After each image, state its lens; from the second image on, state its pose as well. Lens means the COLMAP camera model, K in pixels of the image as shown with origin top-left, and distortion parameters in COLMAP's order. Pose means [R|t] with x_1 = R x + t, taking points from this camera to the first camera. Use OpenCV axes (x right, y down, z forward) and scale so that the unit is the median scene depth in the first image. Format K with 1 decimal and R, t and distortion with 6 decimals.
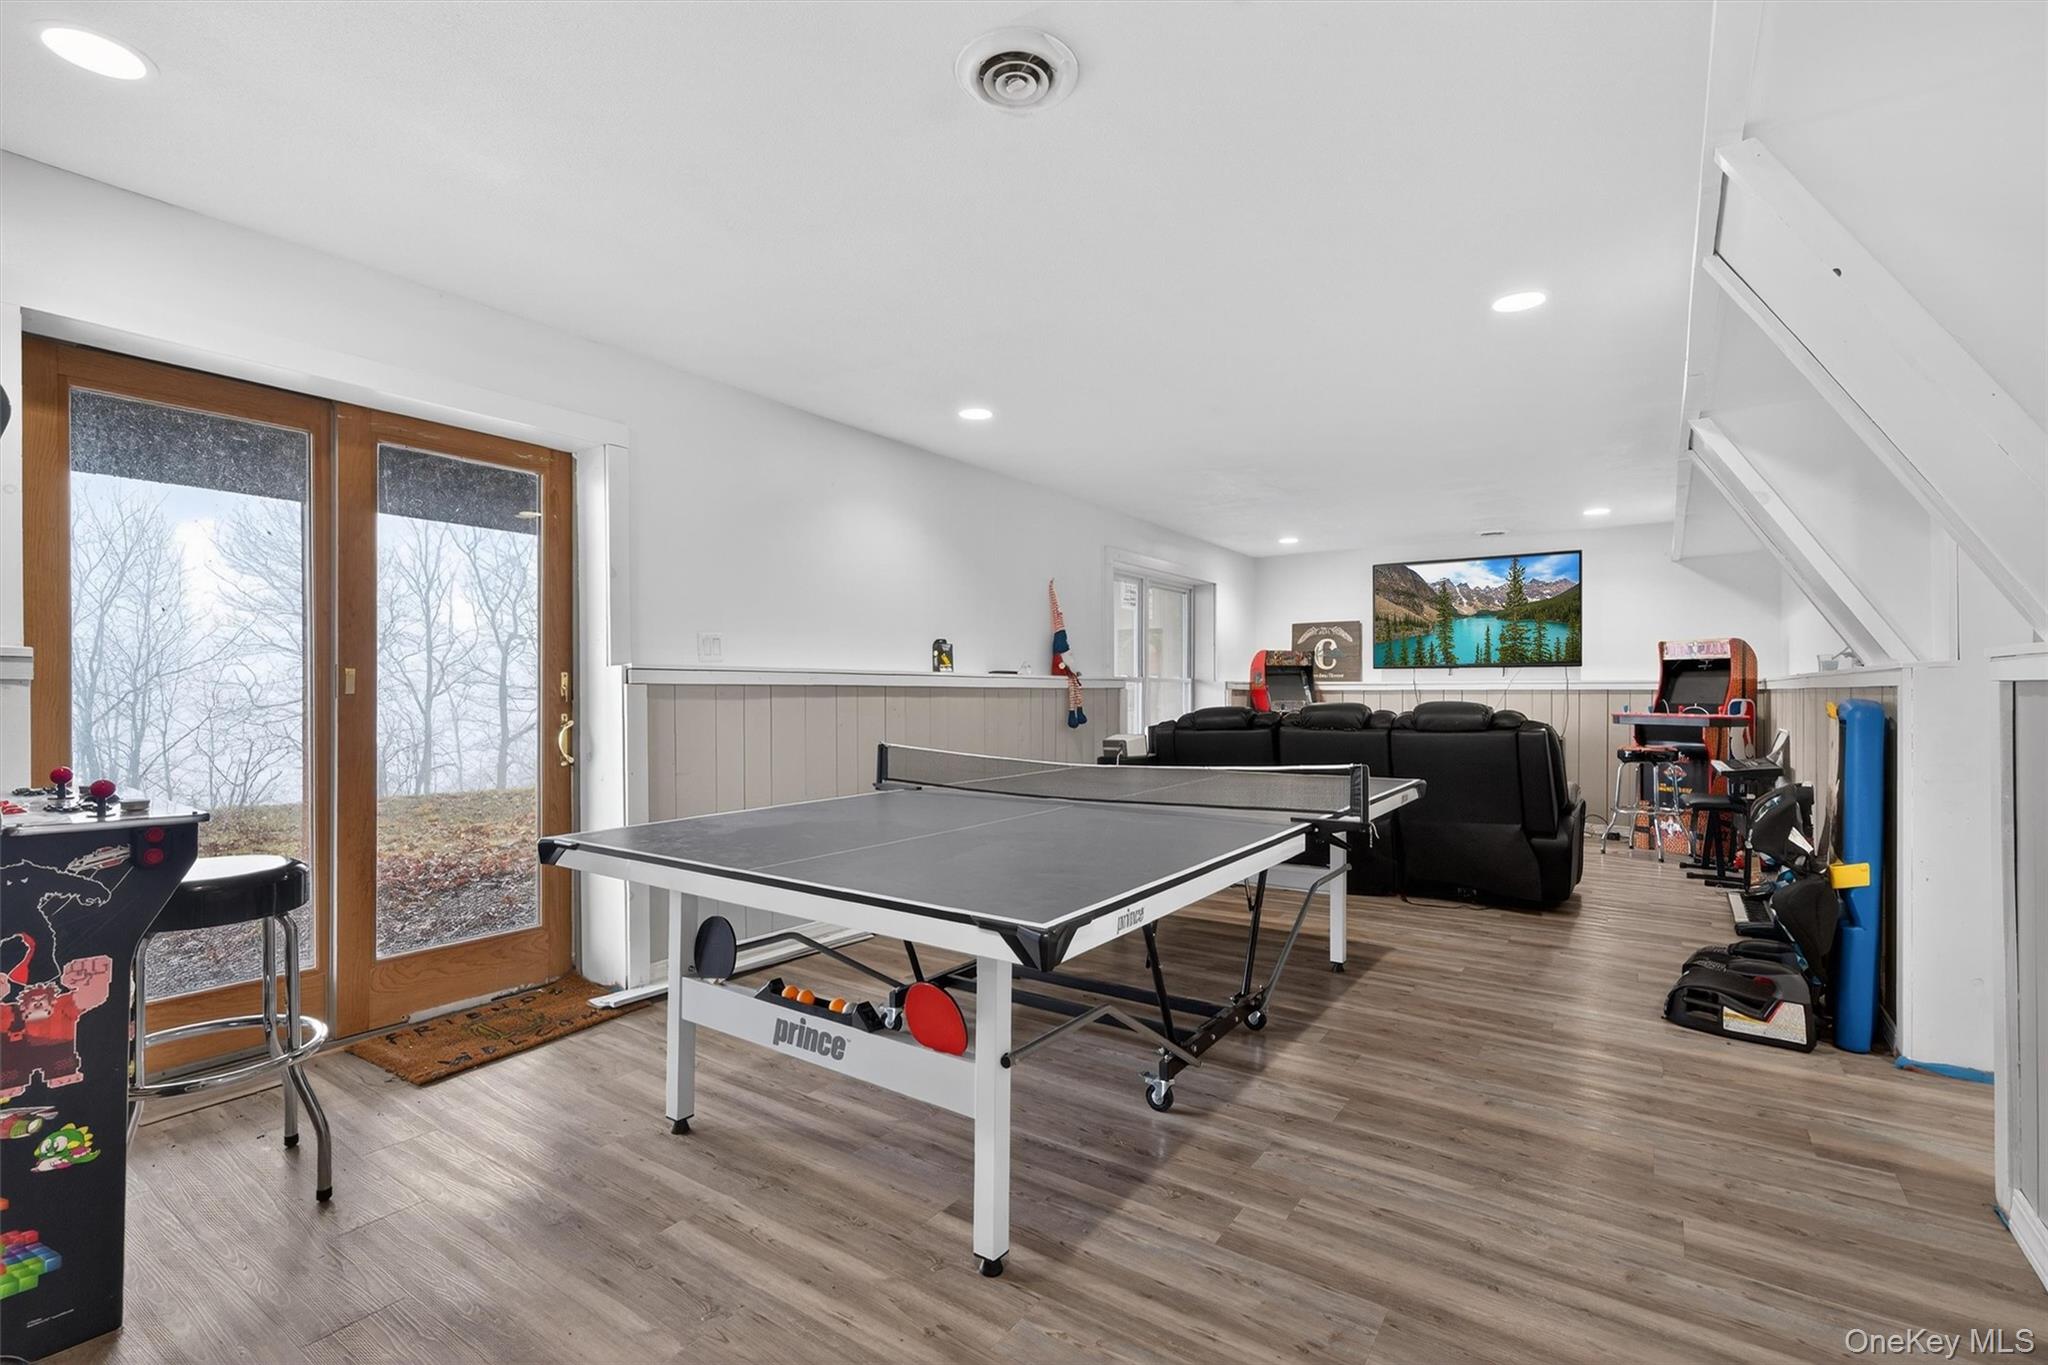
lens RADIAL K [[888.5, 0, 1061.2], [0, 888.5, 678.3], [0, 0, 1]] dist [0.001036, 0.000894]
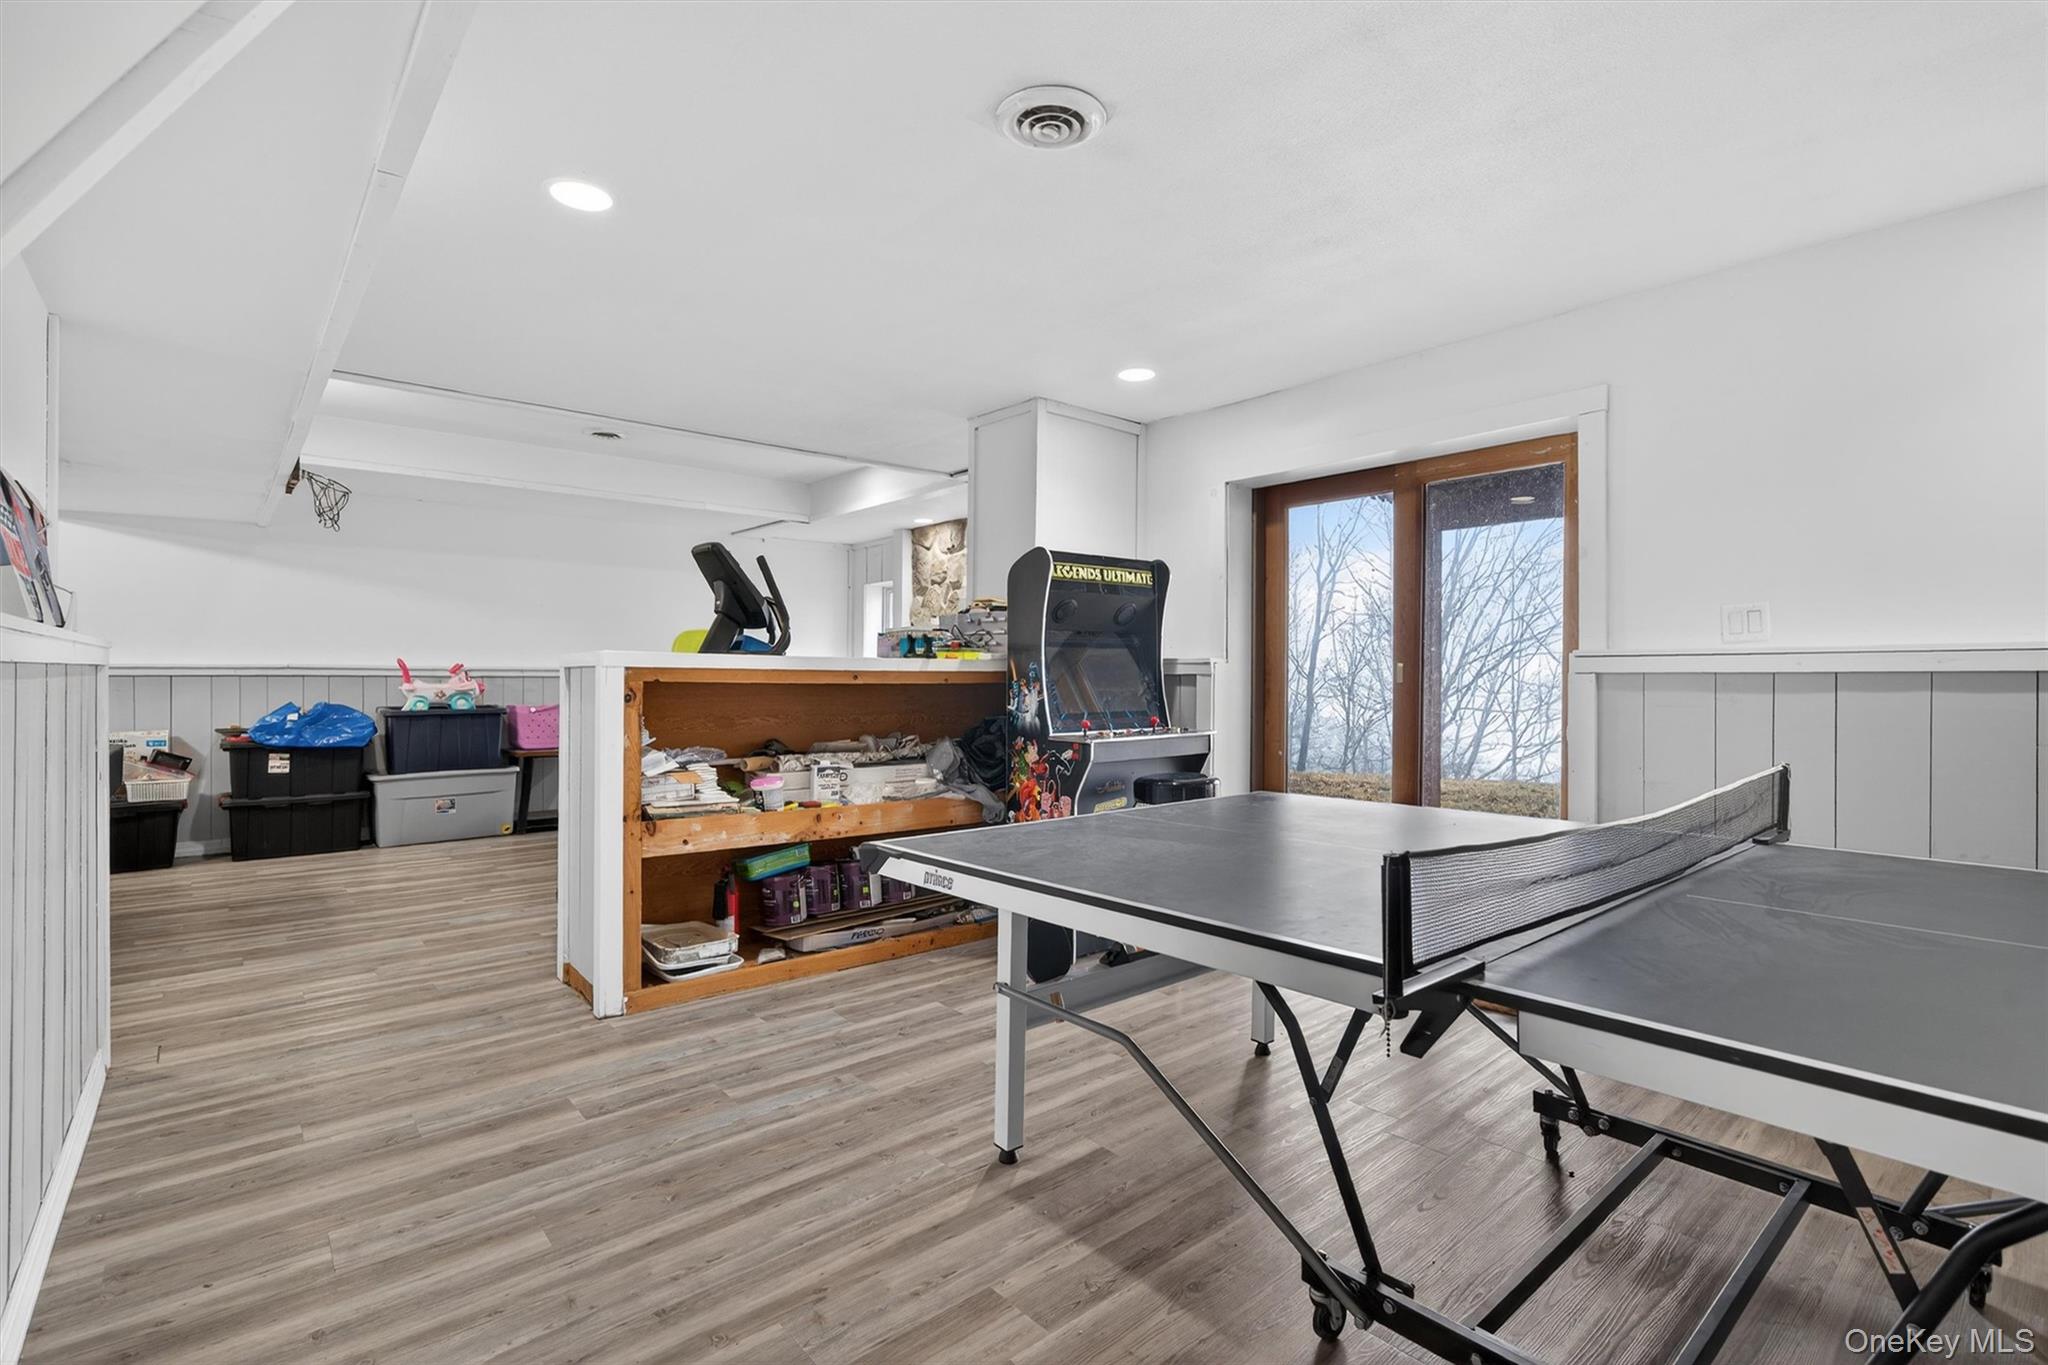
lens RADIAL K [[961.7, 0, 1035.0], [0, 961.7, 687.4], [0, 0, 1]] dist [0.000204, -0.000123]
pose [[-0.253257, 0.001580, -0.967398, 4.910234], [0.009710, 0.999952, -0.000909, 0.130415], [0.967350, -0.009624, -0.253261, 5.773413]]
